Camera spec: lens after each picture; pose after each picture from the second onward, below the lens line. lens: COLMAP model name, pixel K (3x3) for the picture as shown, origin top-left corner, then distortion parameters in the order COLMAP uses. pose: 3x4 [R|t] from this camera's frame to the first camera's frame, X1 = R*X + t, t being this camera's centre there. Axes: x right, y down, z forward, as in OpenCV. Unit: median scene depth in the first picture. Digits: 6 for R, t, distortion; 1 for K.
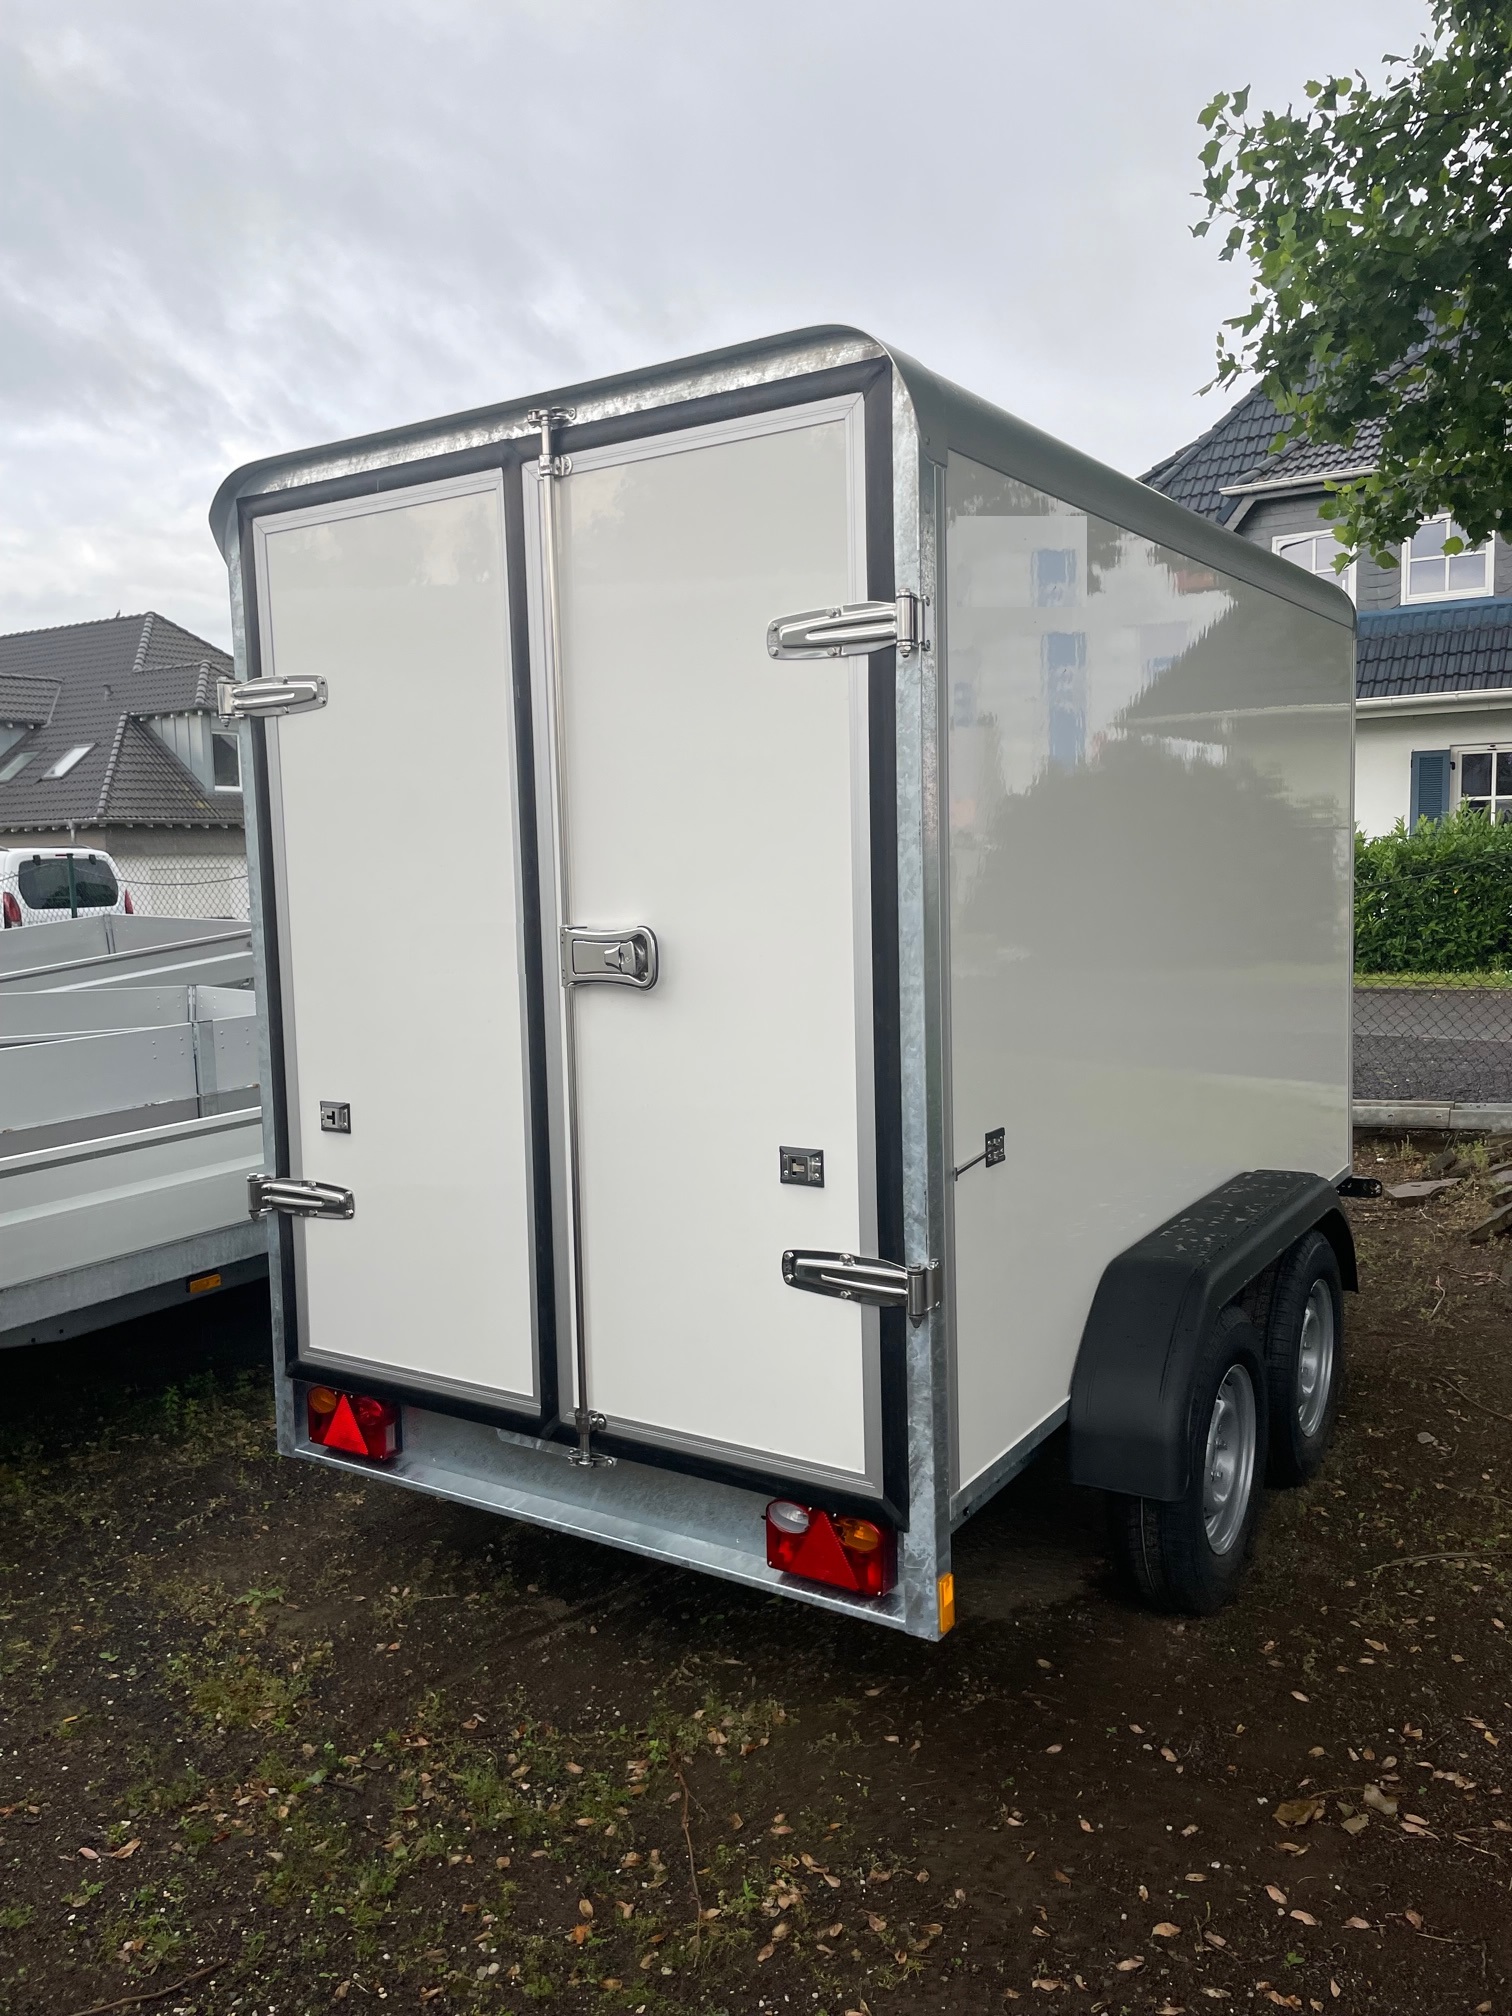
lens RADIAL K [[1532.6, 0, 749.8], [0, 1532.6, 997.5], [0, 0, 1]] dist [0.081117, -0.108756]
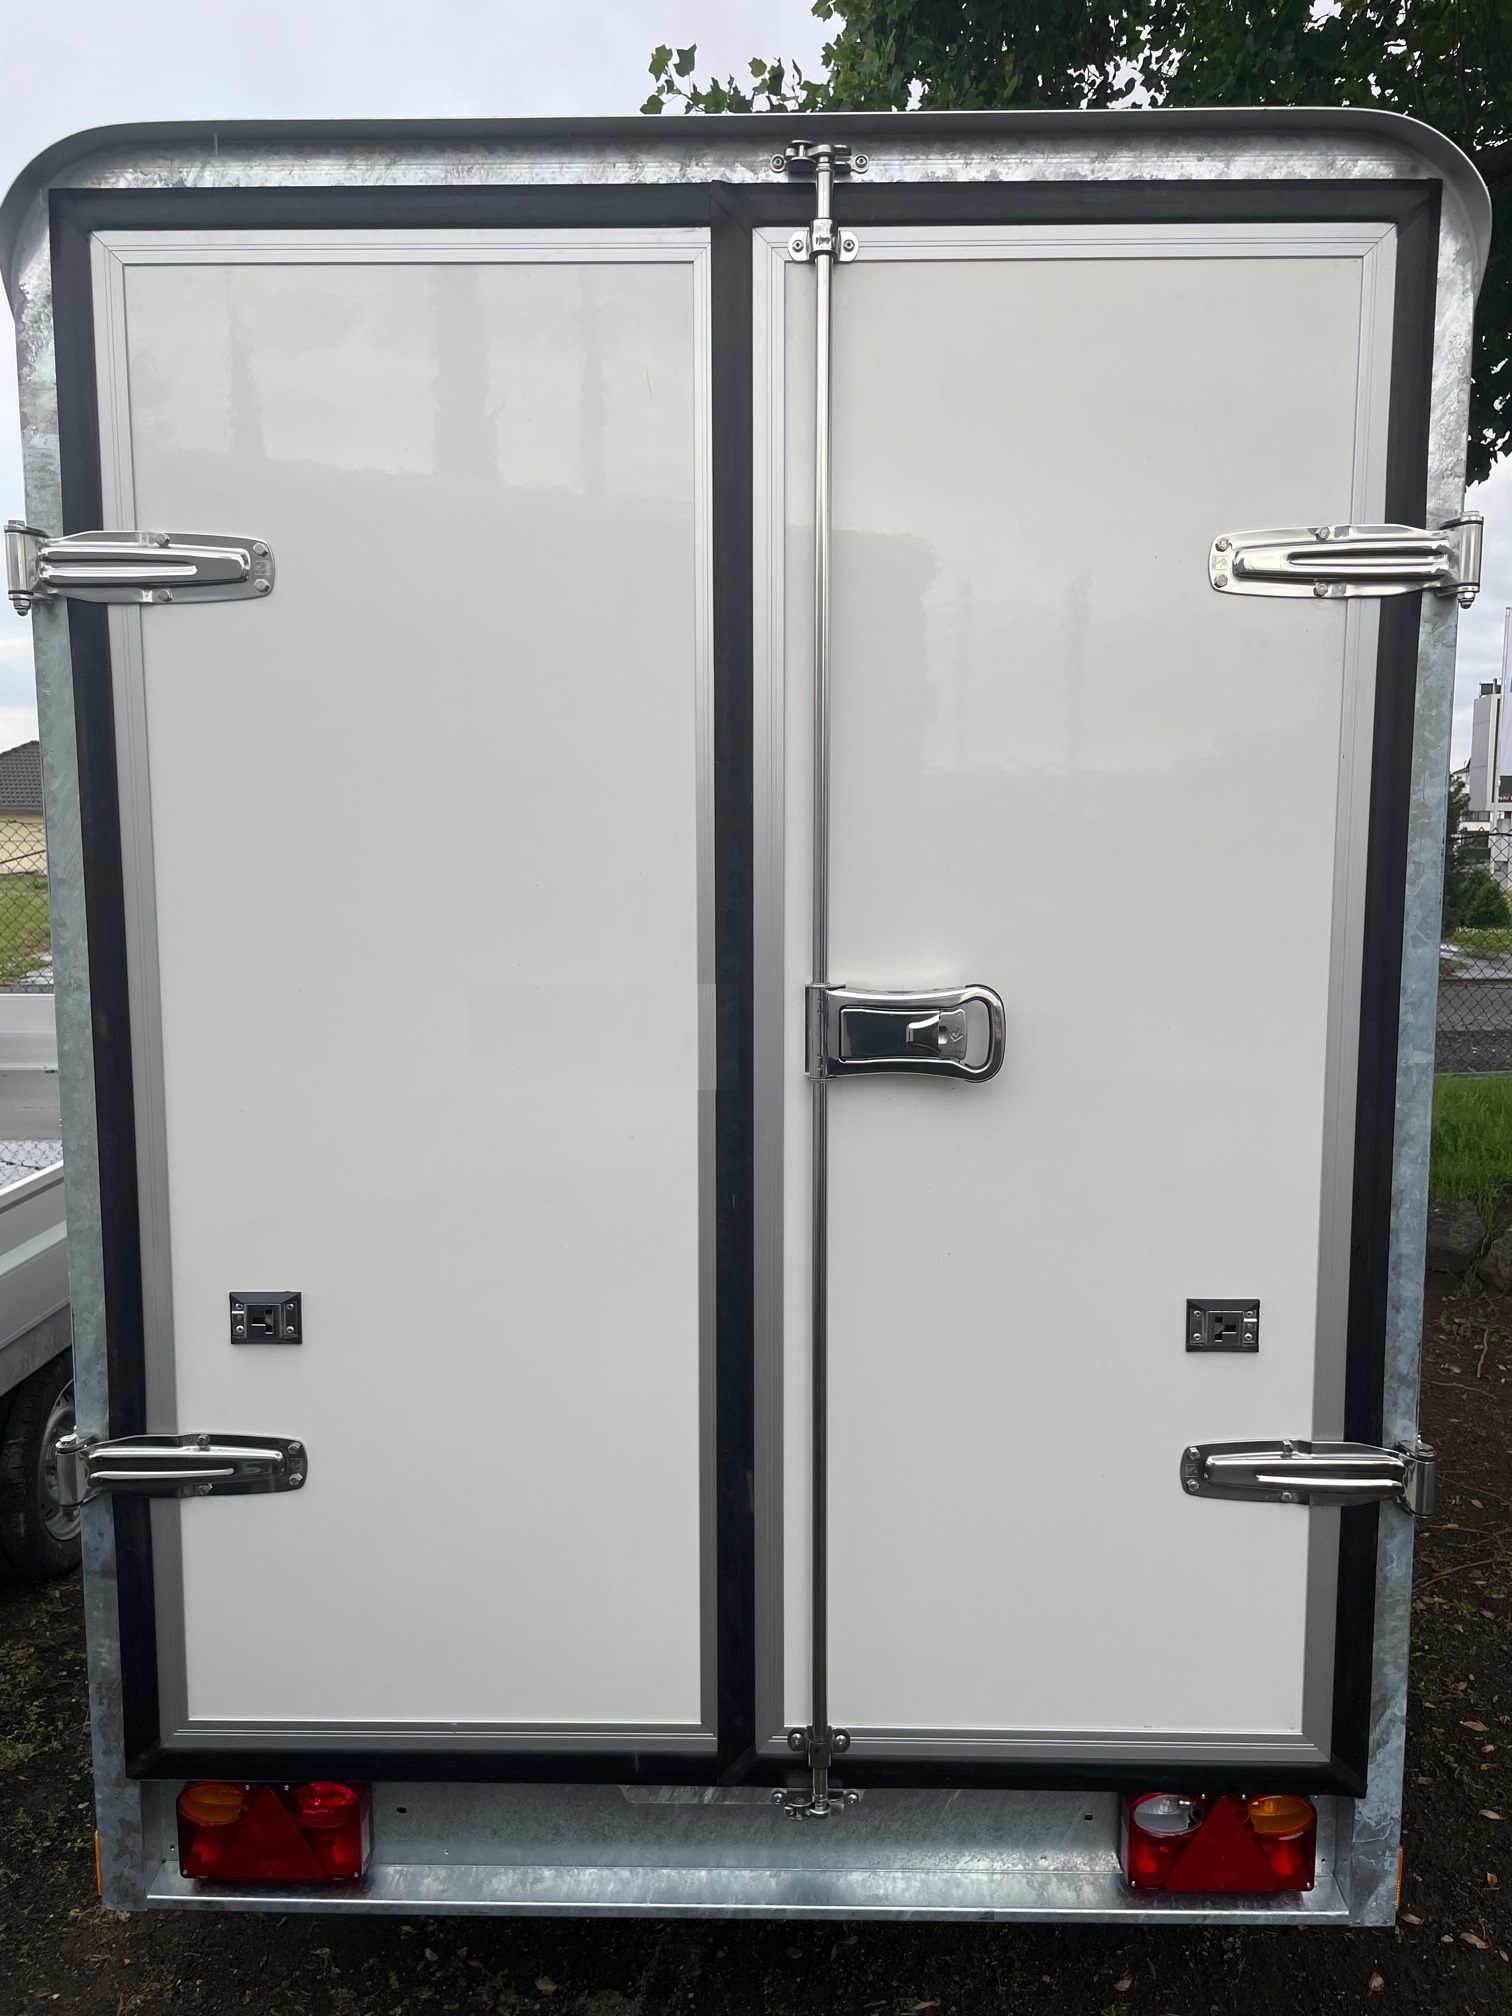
lens RADIAL K [[1532.6, 0, 750.5], [0, 1532.6, 1015.5], [0, 0, 1]] dist [0.081117, -0.108756]
pose [[0.845523, -0.037463, 0.532624, -0.479424], [0.028611, 0.999281, 0.024866, -0.050741], [-0.533172, -0.005786, 0.845987, 0.477756]]
